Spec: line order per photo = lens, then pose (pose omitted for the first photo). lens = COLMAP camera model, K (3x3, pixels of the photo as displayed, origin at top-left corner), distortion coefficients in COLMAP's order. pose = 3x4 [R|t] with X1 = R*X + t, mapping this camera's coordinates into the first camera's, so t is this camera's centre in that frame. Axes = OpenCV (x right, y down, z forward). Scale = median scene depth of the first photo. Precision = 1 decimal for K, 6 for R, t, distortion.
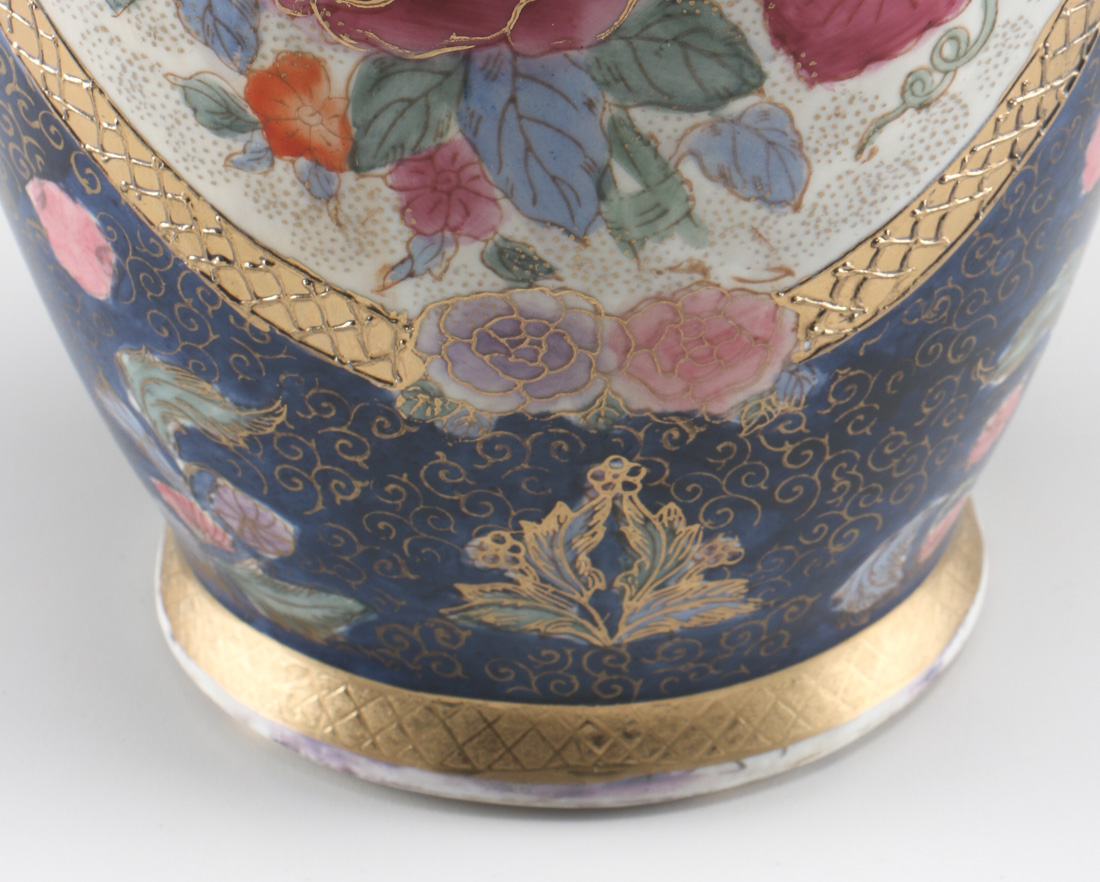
lens RADIAL K [[3607.5, 0, 549.8], [0, 3607.5, 440.7], [0, 0, 1]] dist [-0.022880, 0.000000]
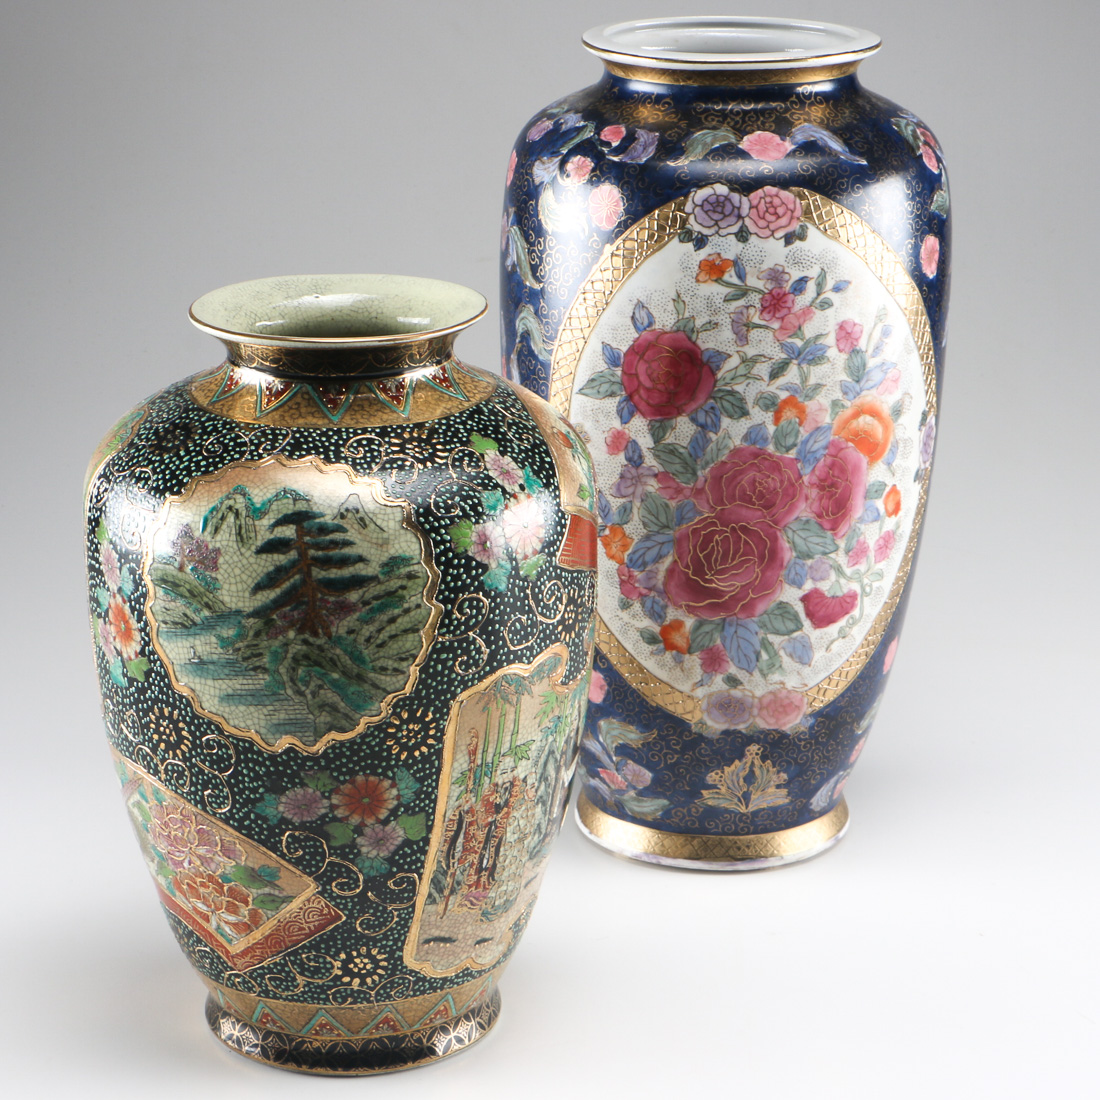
lens RADIAL K [[2434.7, 0, 550.2], [0, 2434.7, 549.2], [0, 0, 1]] dist [-0.056308, 0.000000]
pose [[0.998457, 0.004670, 0.055336, -0.309204], [0.008474, 0.971978, -0.234918, 0.371938], [-0.054882, 0.235024, 0.970439, -1.302258]]
